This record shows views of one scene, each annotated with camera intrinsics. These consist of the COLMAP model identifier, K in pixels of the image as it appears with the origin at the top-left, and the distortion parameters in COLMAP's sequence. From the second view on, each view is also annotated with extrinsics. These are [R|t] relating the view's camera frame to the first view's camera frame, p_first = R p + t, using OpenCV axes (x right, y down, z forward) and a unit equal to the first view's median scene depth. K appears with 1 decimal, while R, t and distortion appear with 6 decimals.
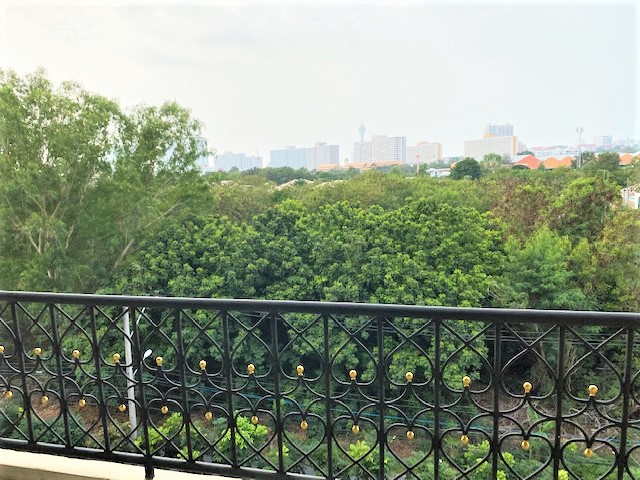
lens RADIAL K [[489.2, 0, 311.2], [0, 489.2, 239.3], [0, 0, 1]] dist [0.036995, -0.054672]
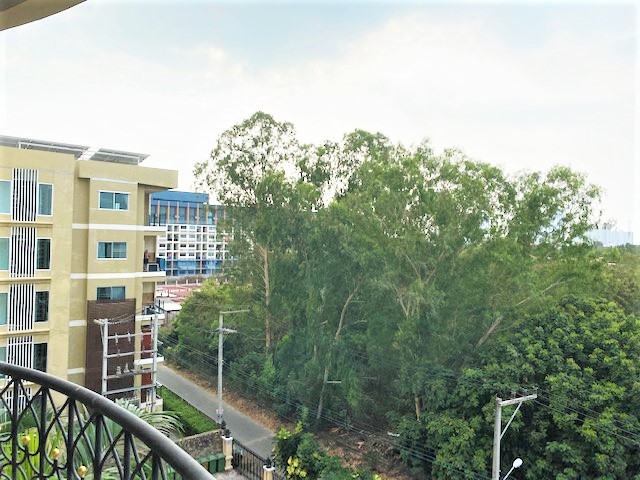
lens RADIAL K [[489.2, 0, 328.8], [0, 489.2, 241.9], [0, 0, 1]] dist [0.036995, -0.054672]
pose [[0.799255, 0.054823, -0.598486, -0.093572], [-0.135813, 0.986546, -0.091003, -0.011380], [0.585445, 0.154017, 0.795947, 0.089839]]
